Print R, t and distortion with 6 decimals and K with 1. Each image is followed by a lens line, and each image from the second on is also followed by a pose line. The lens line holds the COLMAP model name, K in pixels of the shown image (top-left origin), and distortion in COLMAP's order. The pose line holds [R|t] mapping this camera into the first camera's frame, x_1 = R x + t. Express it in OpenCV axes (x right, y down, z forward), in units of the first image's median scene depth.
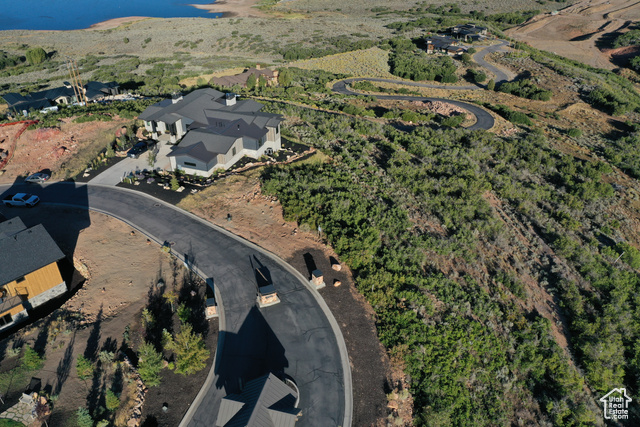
lens RADIAL K [[504.9, 0, 322.4], [0, 504.9, 214.2], [0, 0, 1]] dist [-0.007871, -0.001548]
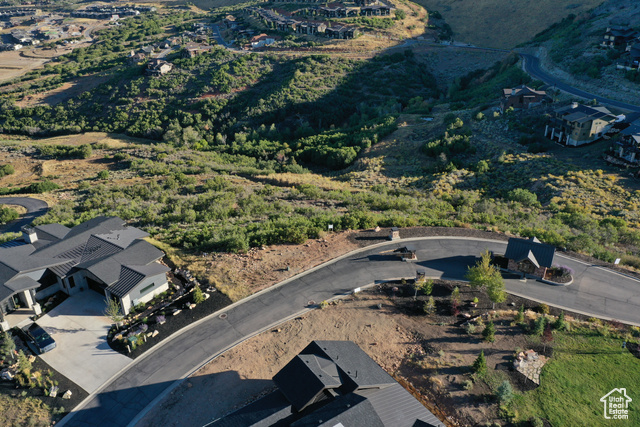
lens RADIAL K [[504.9, 0, 322.4], [0, 504.9, 214.2], [0, 0, 1]] dist [-0.007871, -0.001548]
pose [[0.242202, -0.427860, 0.870789, -0.220717], [0.532764, 0.808744, 0.249190, -0.064338], [-0.810864, 0.403571, 0.423828, 0.103234]]
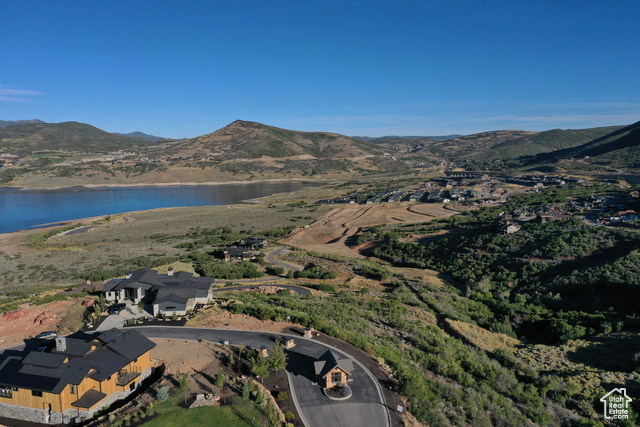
lens RADIAL K [[504.9, 0, 322.4], [0, 504.9, 214.2], [0, 0, 1]] dist [-0.007871, -0.001548]
pose [[0.890854, -0.057461, 0.450641, -0.132598], [0.241313, 0.900304, -0.362244, 0.073266], [-0.384898, 0.431452, 0.815906, -0.112151]]
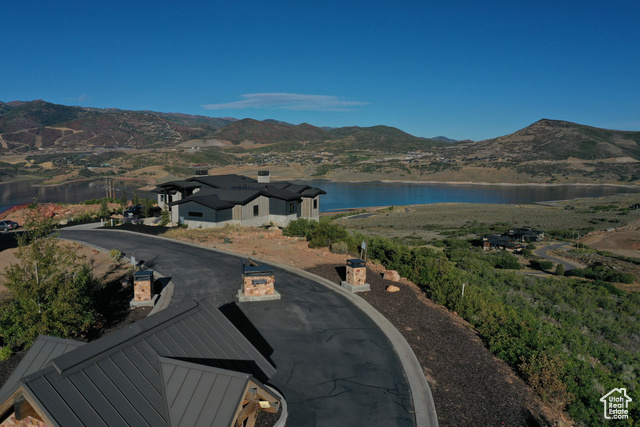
lens RADIAL K [[501.8, 0, 322.4], [0, 501.8, 213.6], [0, 0, 1]] dist [-0.013163, -0.003223]
pose [[0.993896, 0.024595, -0.107545, 0.001925], [-0.068353, 0.902462, -0.425312, 0.054358], [0.086595, 0.430067, 0.898634, 0.089883]]
